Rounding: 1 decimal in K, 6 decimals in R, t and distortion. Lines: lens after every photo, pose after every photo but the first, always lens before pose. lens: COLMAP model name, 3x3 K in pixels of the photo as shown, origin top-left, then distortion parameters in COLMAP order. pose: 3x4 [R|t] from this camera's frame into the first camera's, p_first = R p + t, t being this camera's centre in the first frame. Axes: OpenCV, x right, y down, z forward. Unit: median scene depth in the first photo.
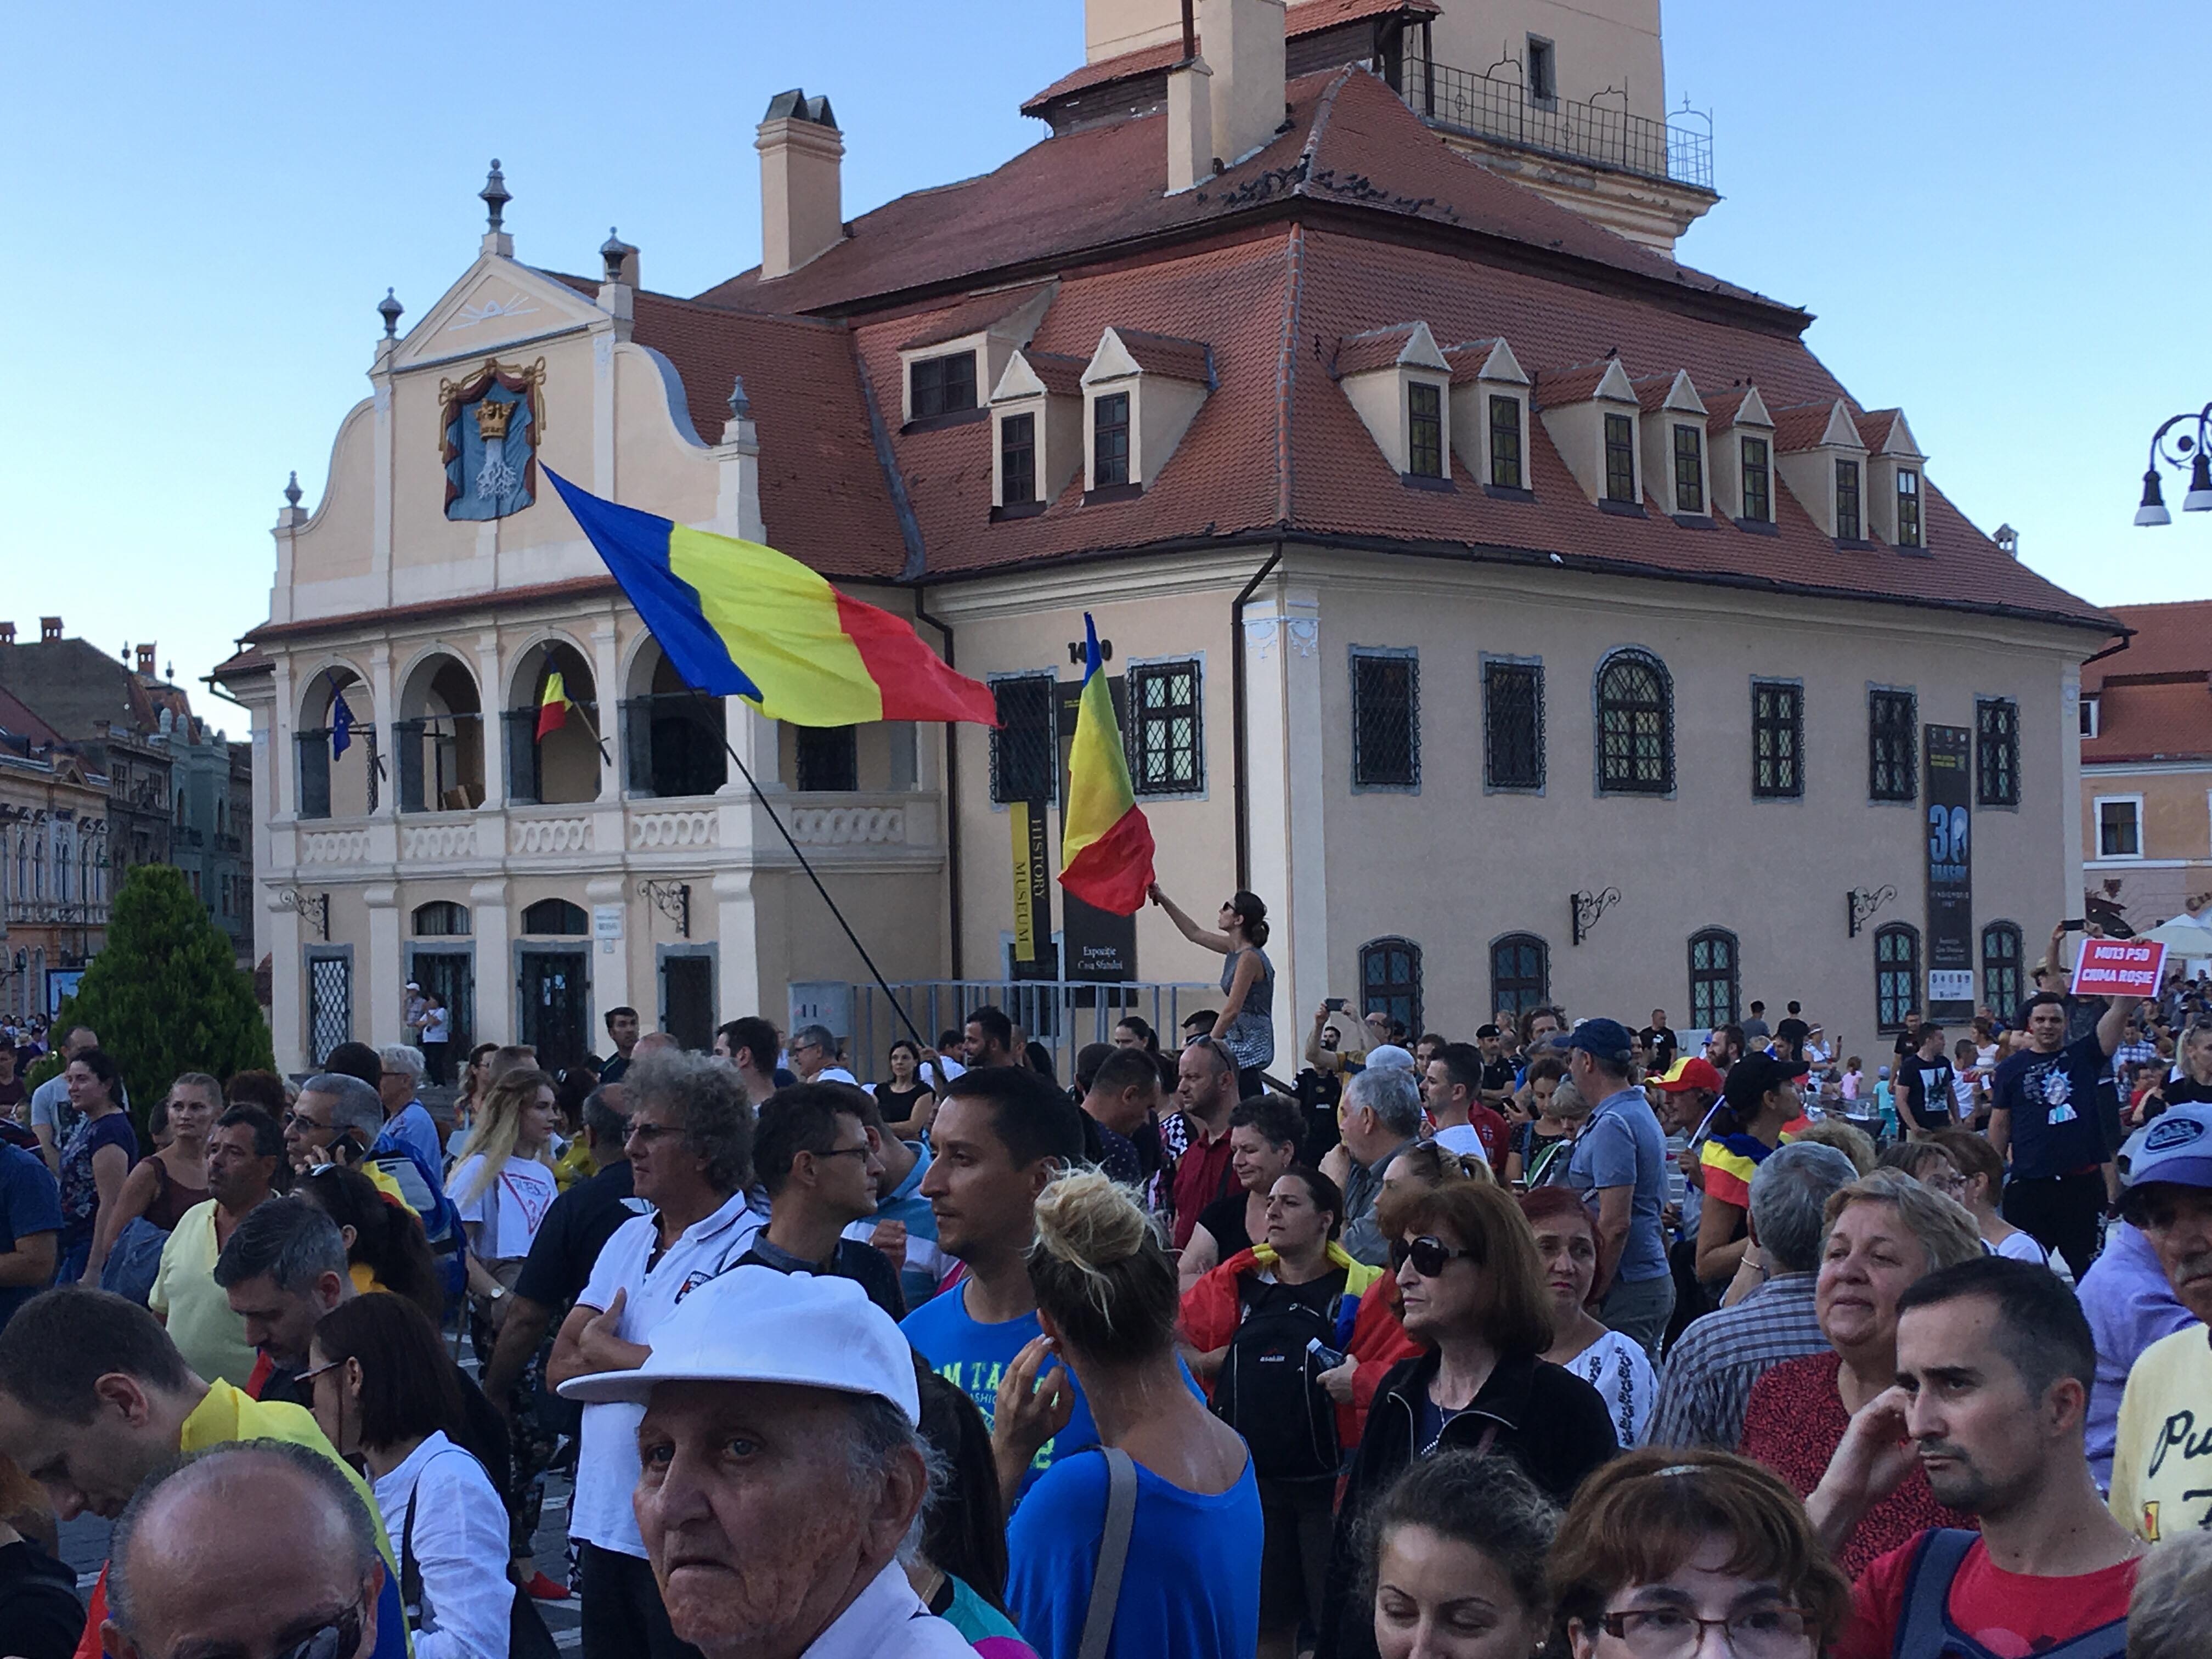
lens RADIAL K [[3165.1, 0, 1106.3], [0, 3165.1, 842.9], [0, 0, 1]] dist [0.022455, 0.467664]
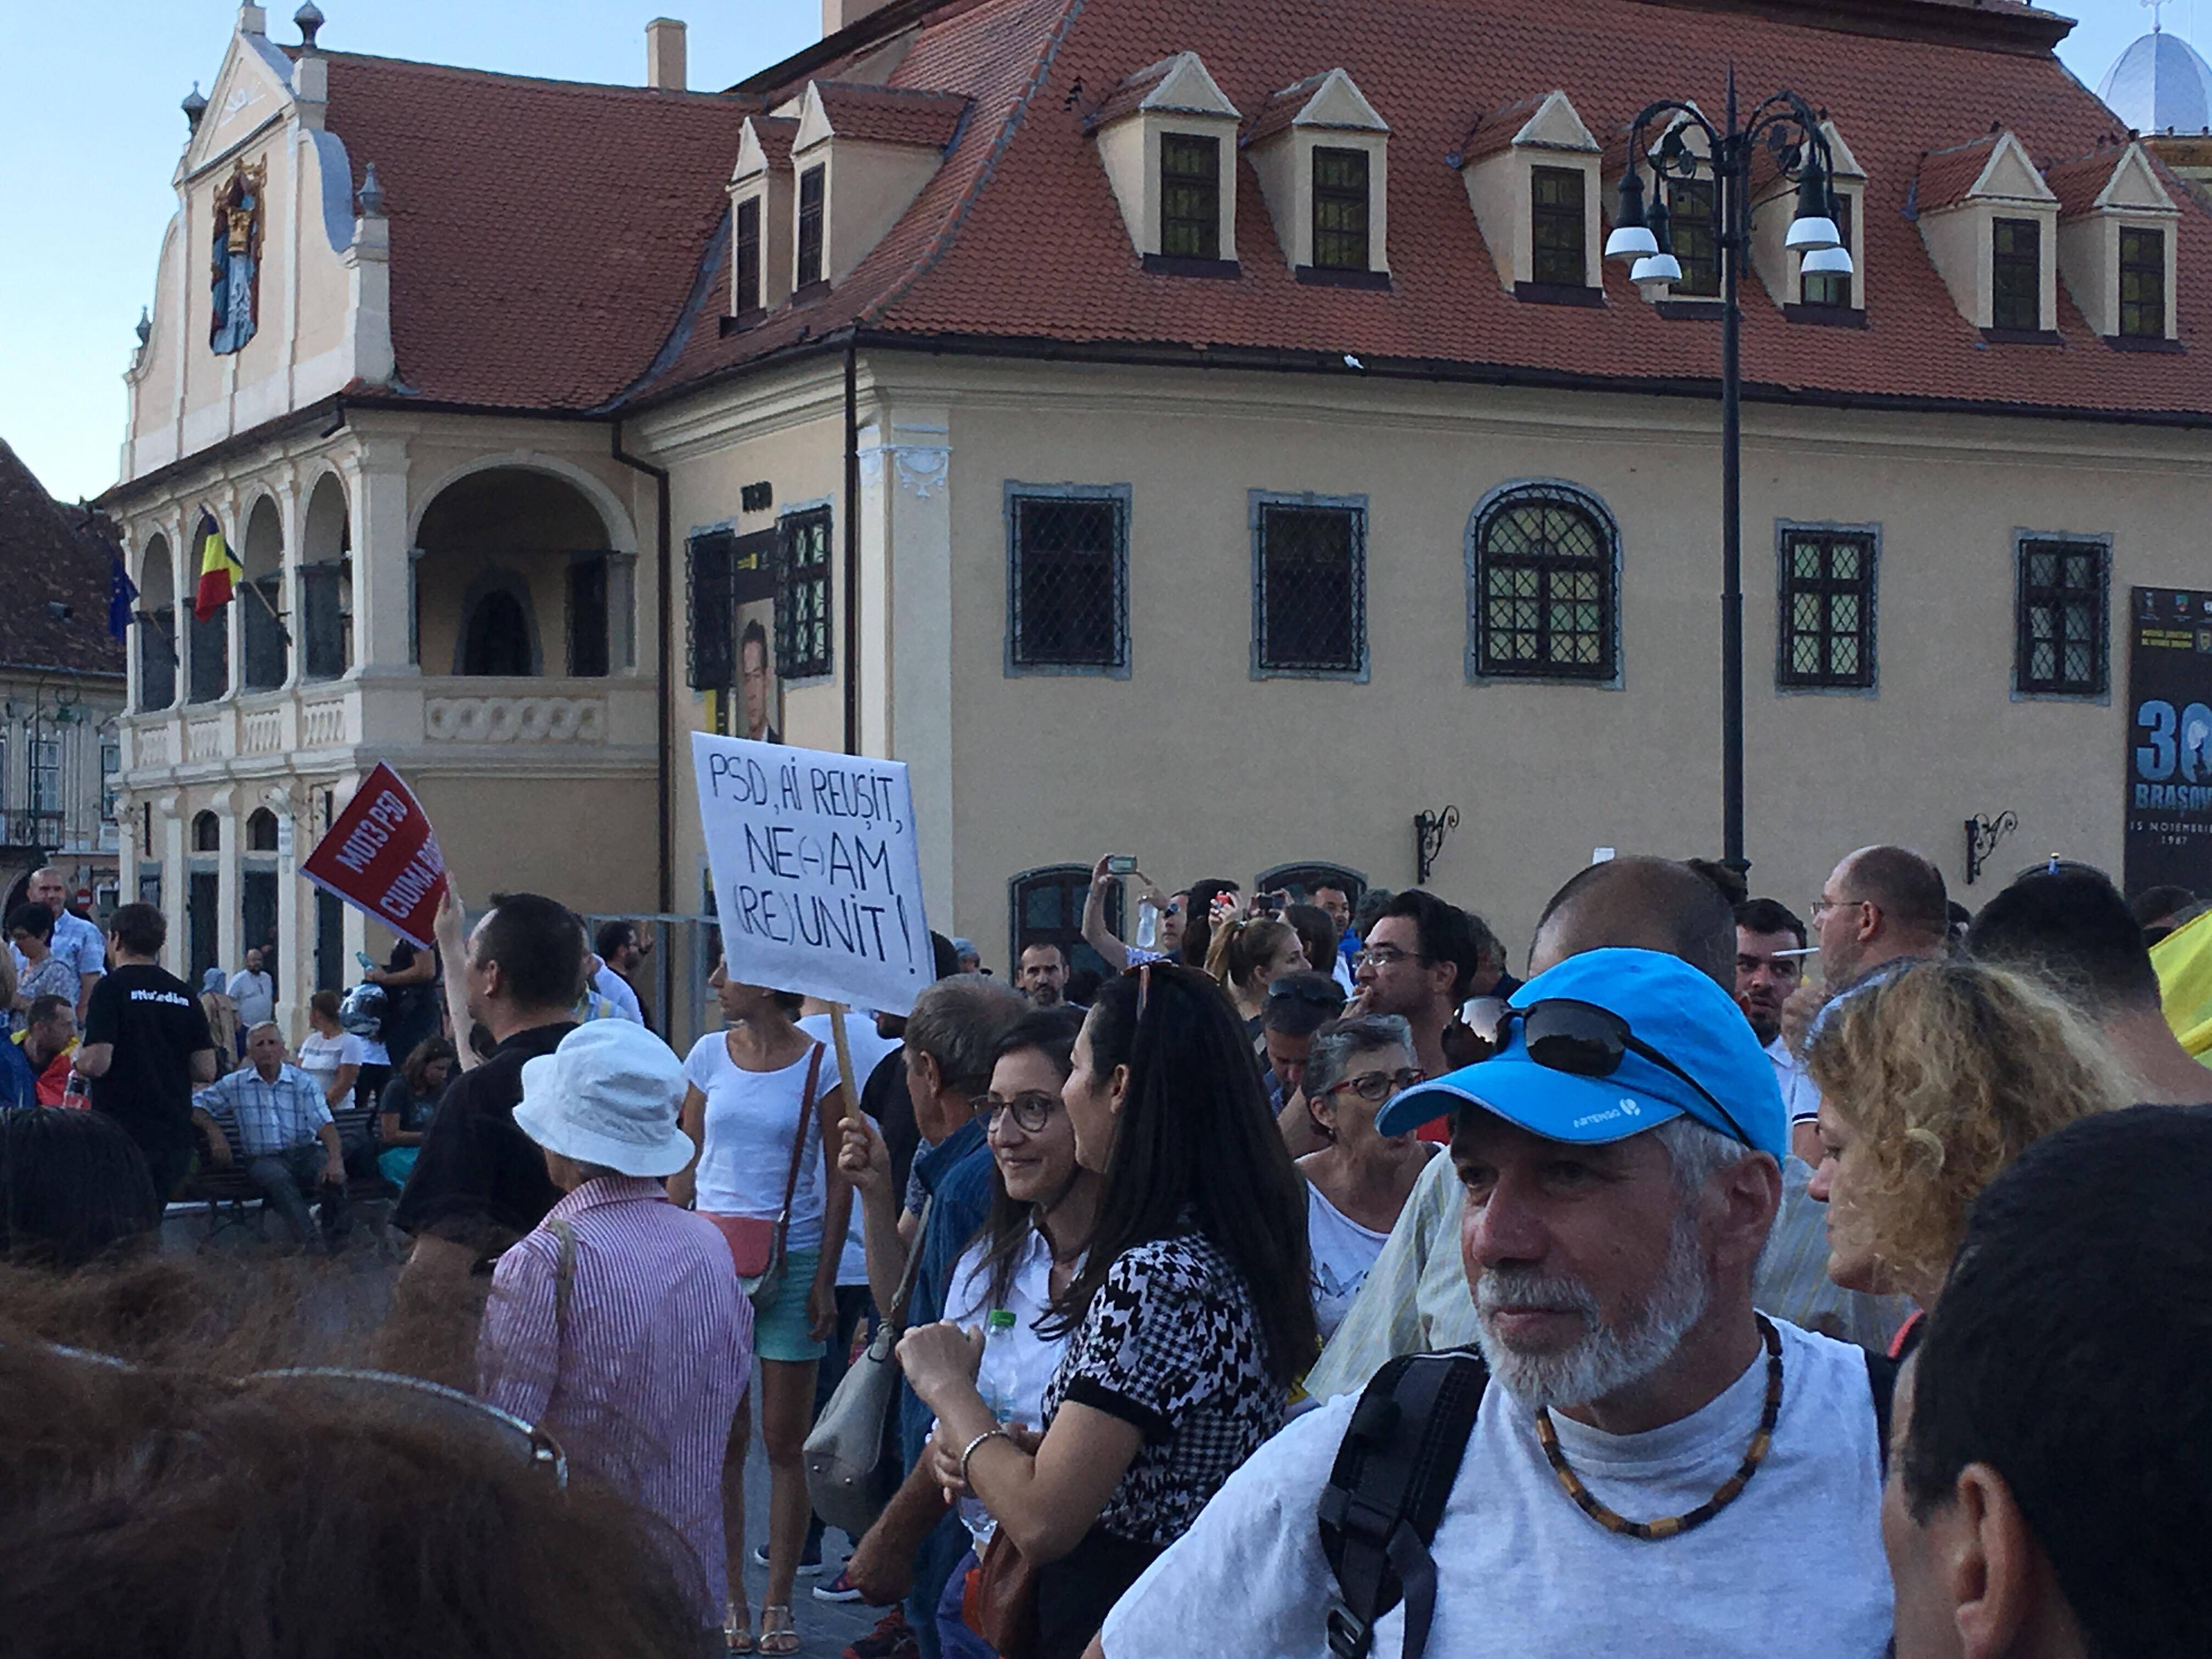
lens RADIAL K [[3865.4, 0, 1106.0], [0, 3865.4, 829.5], [0, 0, 1]] dist [0.057235, 0.206694]
pose [[0.943871, 0.012446, -0.330081, 0.364782], [-0.008095, 0.999861, 0.014551, 0.006750], [0.330216, -0.011063, 0.943841, 0.113294]]
